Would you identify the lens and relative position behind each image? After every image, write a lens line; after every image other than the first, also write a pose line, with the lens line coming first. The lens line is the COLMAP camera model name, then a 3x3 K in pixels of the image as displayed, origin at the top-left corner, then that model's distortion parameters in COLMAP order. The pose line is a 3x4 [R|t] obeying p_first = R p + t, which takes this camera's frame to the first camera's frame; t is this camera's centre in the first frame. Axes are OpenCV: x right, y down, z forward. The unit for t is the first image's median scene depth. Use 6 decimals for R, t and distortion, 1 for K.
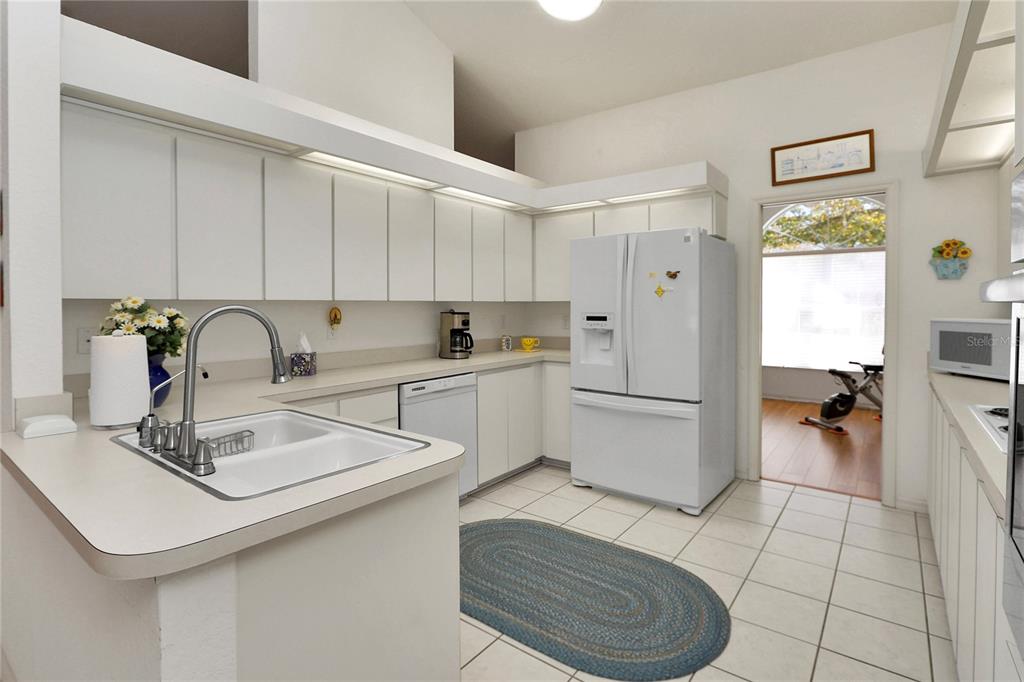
lens RADIAL K [[473.8, 0, 531.6], [0, 473.8, 314.5], [0, 0, 1]] dist [-0.015353, 0.001093]
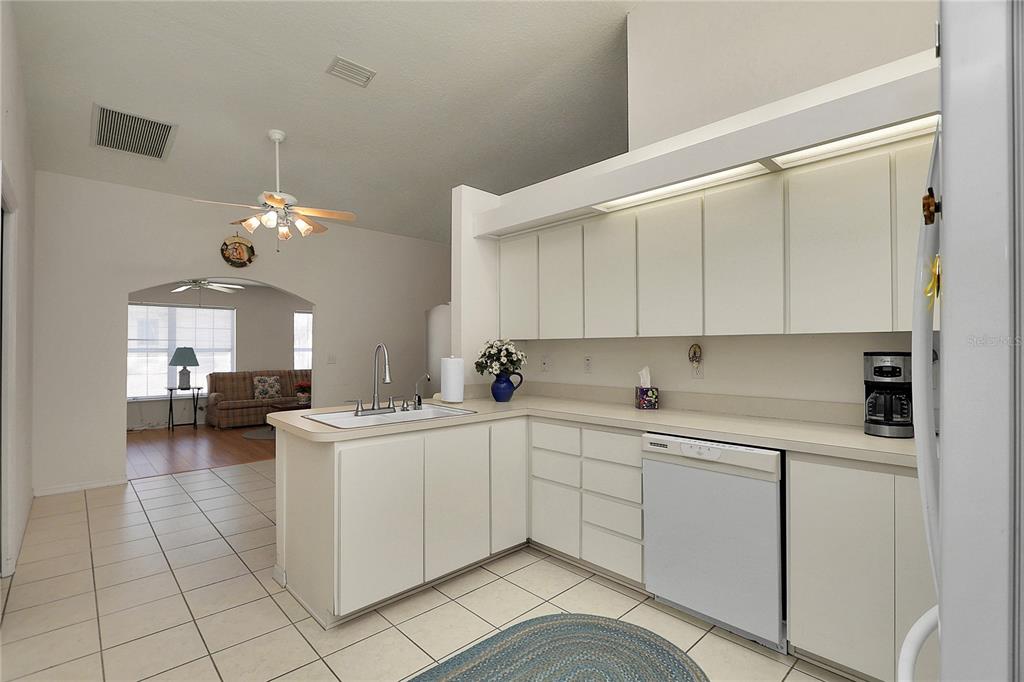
lens RADIAL K [[473.8, 0, 508.3], [0, 473.8, 342.8], [0, 0, 1]] dist [-0.015353, 0.001093]
pose [[-0.165871, 0.005057, -0.986134, 0.681237], [-0.007504, 0.999951, 0.006390, -0.024758], [0.986119, 0.008460, -0.165825, 0.977800]]
